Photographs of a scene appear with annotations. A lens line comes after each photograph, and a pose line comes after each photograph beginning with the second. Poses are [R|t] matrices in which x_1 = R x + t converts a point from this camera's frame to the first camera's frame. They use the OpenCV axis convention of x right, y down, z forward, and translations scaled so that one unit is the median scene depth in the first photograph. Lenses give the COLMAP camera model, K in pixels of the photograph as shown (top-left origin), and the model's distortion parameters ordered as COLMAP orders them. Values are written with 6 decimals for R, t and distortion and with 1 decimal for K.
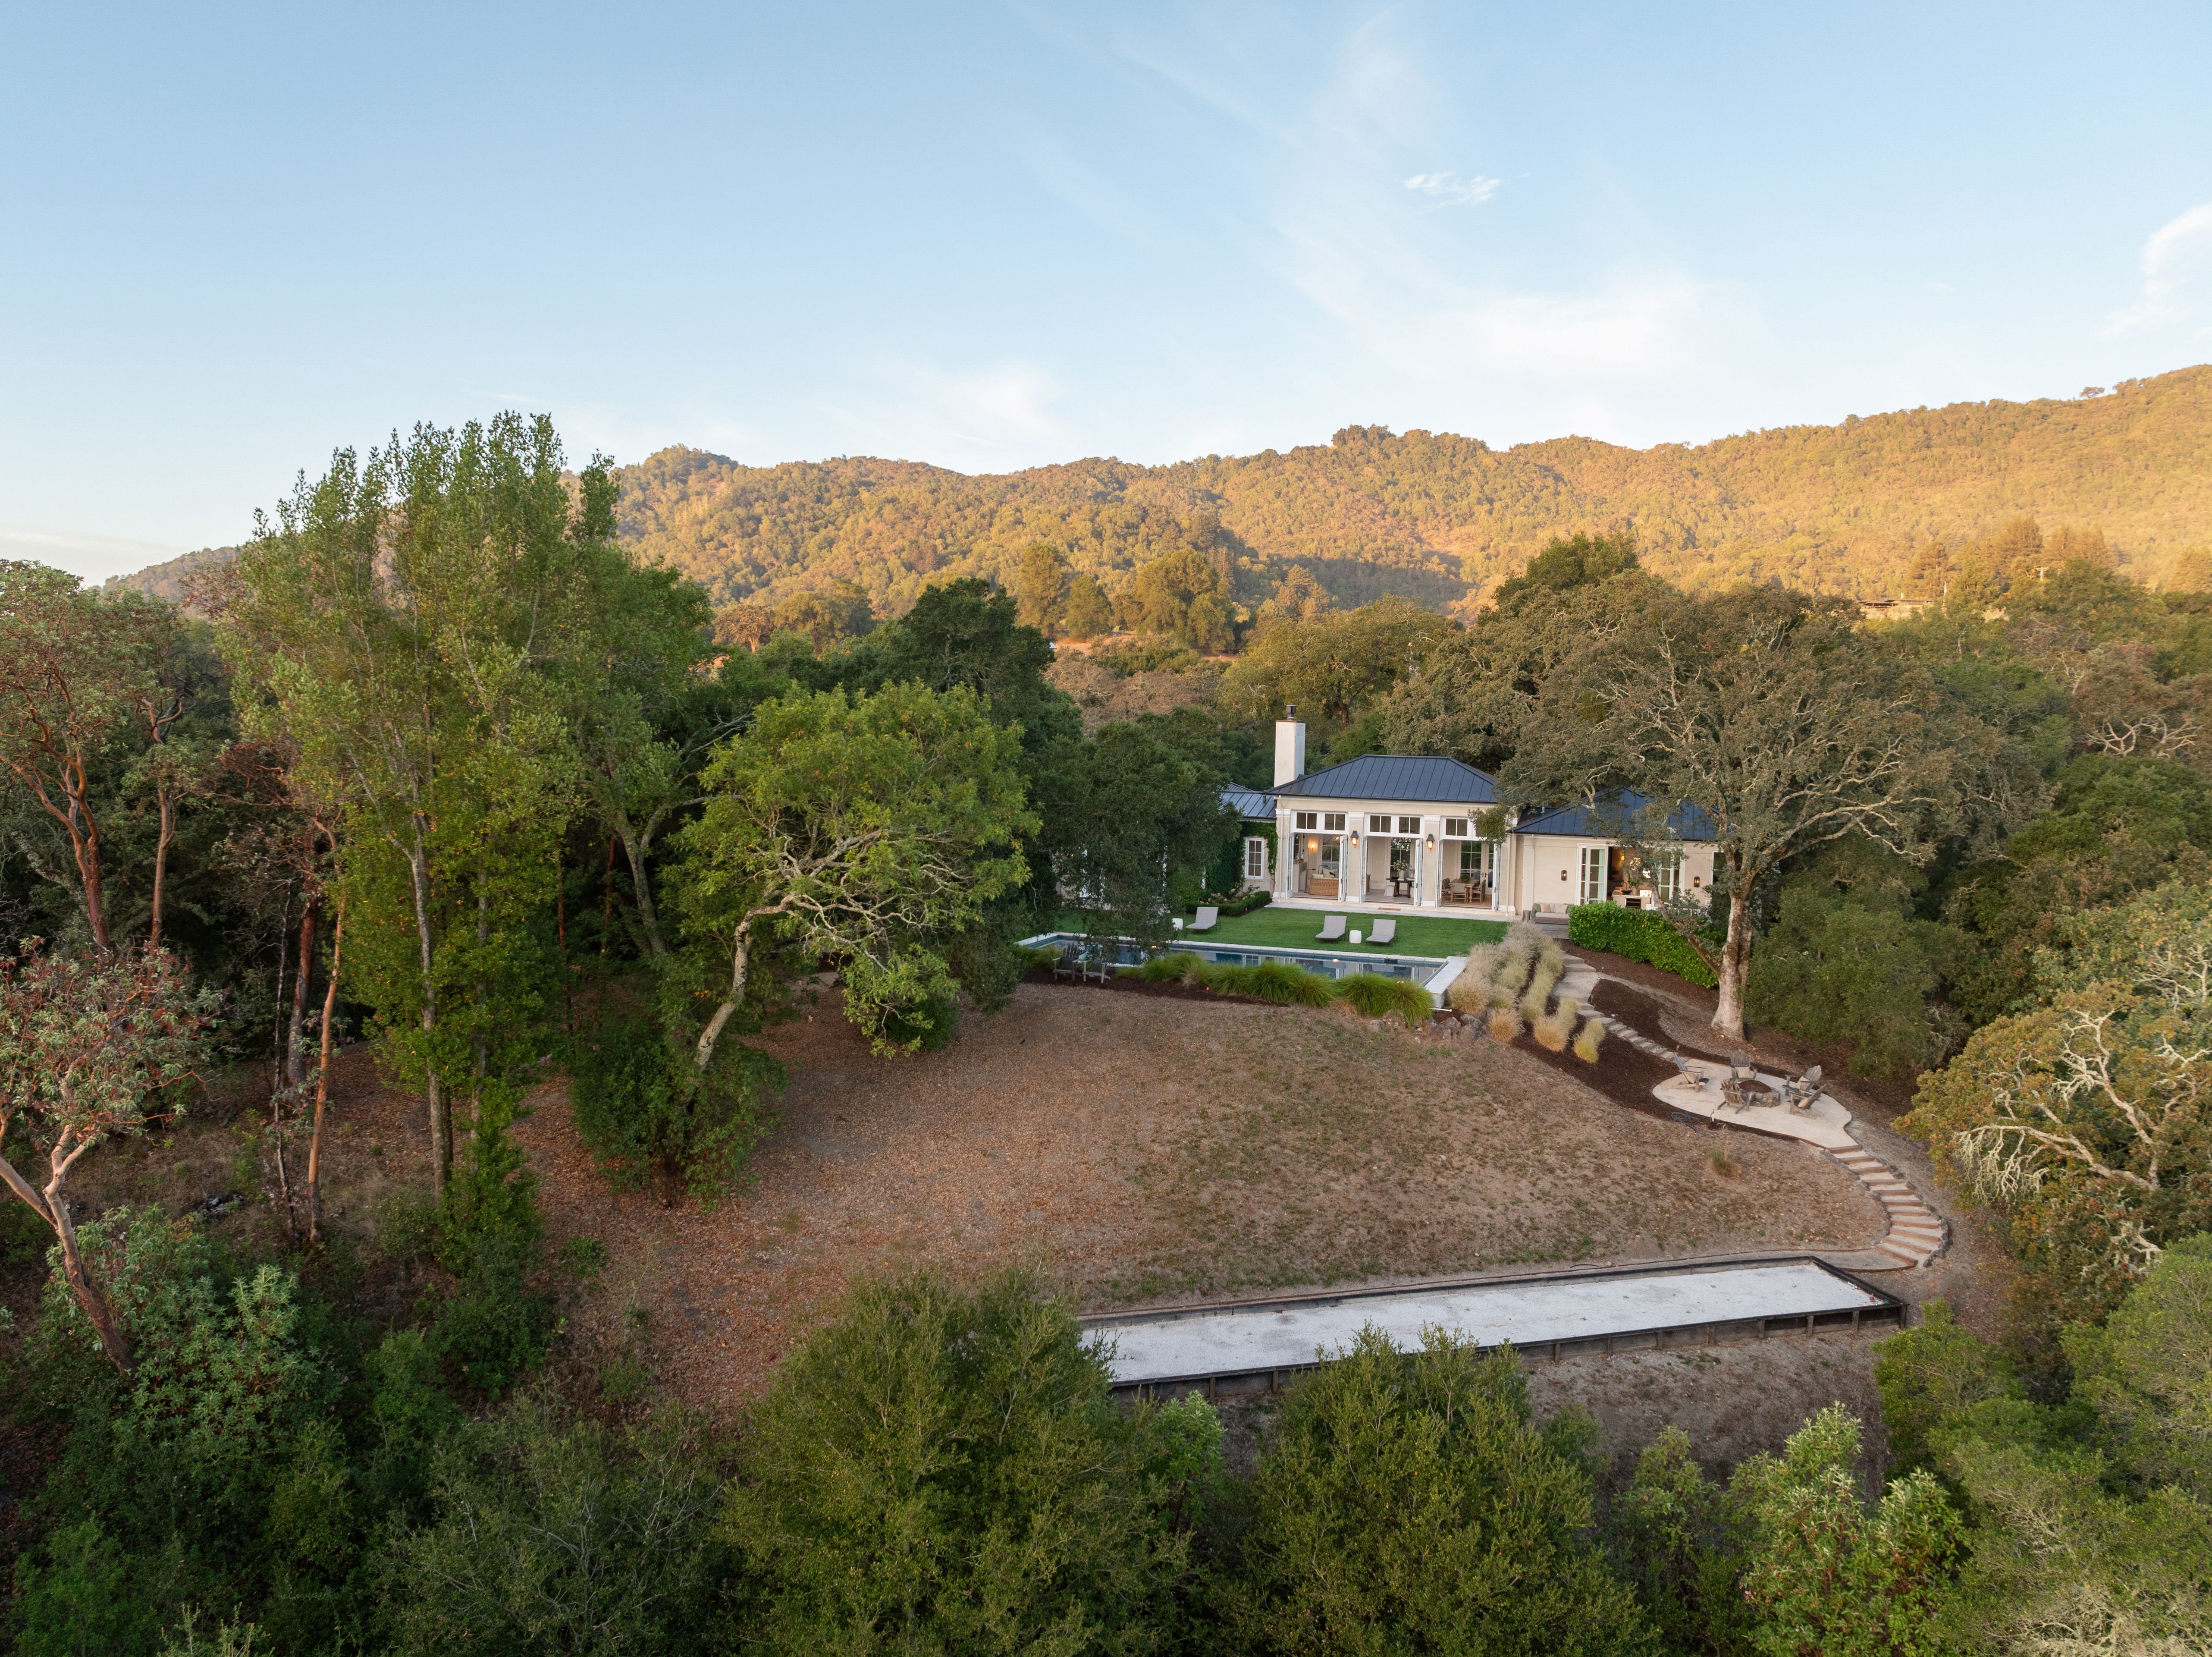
lens RADIAL K [[1490.7, 0, 1106.0], [0, 1490.7, 828.5], [0, 0, 1]] dist [-0.004567, -0.001154]
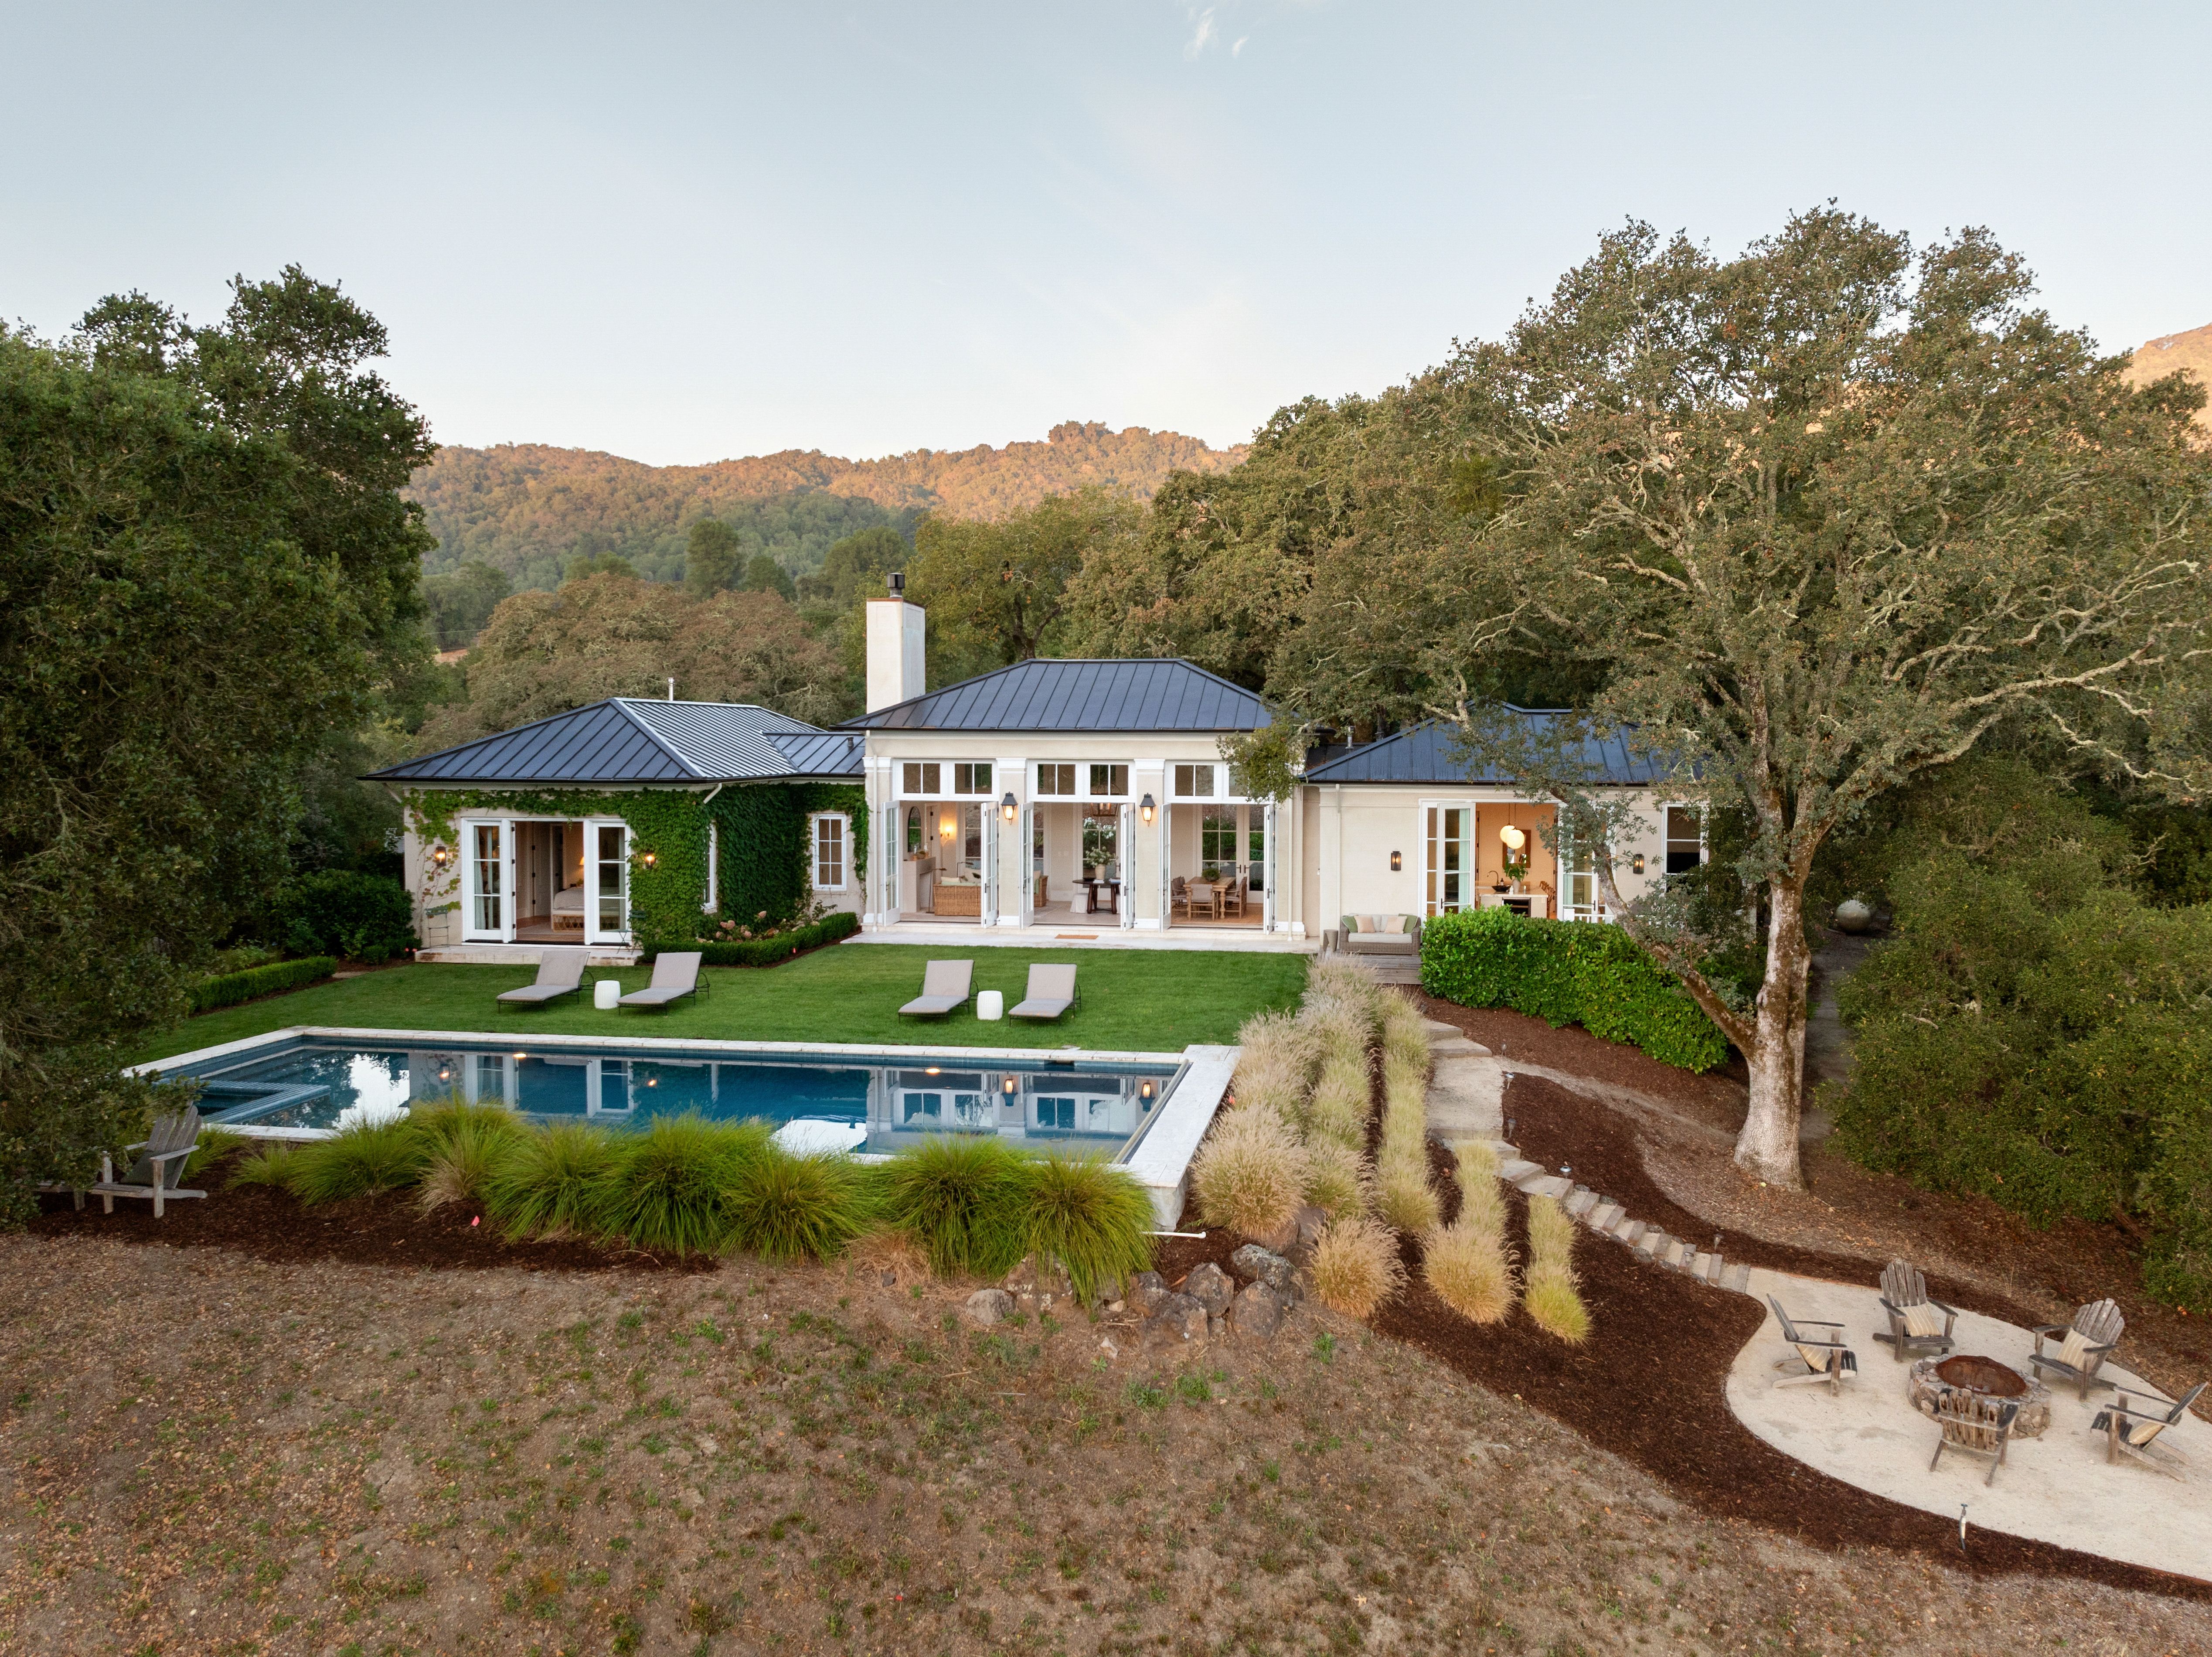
lens RADIAL K [[1490.7, 0, 1106.0], [0, 1490.7, 828.5], [0, 0, 1]] dist [-0.004567, -0.001154]
pose [[0.984034, -0.028911, 0.175614, 0.107022], [0.031214, 0.999459, -0.010366, 0.020815], [-0.175219, 0.015682, 0.984405, 0.469291]]
